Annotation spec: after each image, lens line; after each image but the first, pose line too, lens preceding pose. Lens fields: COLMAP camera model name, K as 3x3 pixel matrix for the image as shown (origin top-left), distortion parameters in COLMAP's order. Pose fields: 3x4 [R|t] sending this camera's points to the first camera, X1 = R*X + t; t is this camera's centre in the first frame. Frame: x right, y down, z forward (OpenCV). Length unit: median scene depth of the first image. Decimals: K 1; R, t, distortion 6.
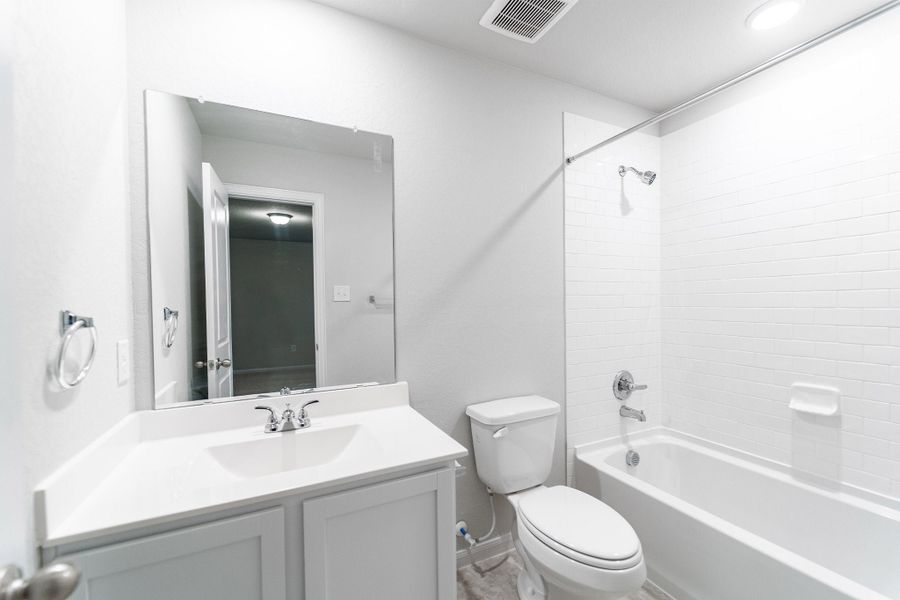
lens RADIAL K [[368.4, 0, 450.0], [0, 368.4, 302.7], [0, 0, 1]] dist [0.000299, -0.000407]
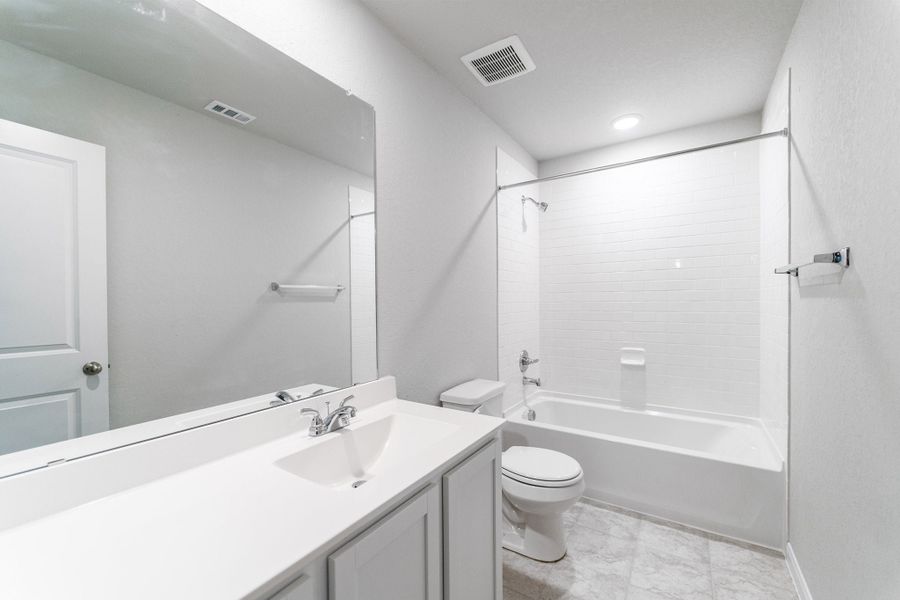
lens RADIAL K [[368.4, 0, 448.1], [0, 368.4, 299.7], [0, 0, 1]] dist [0.000299, -0.000407]
pose [[0.854746, -0.002229, 0.519042, -0.475031], [0.001887, 0.999998, 0.001187, 0.001431], [-0.519044, -0.000035, 0.854748, 0.012119]]
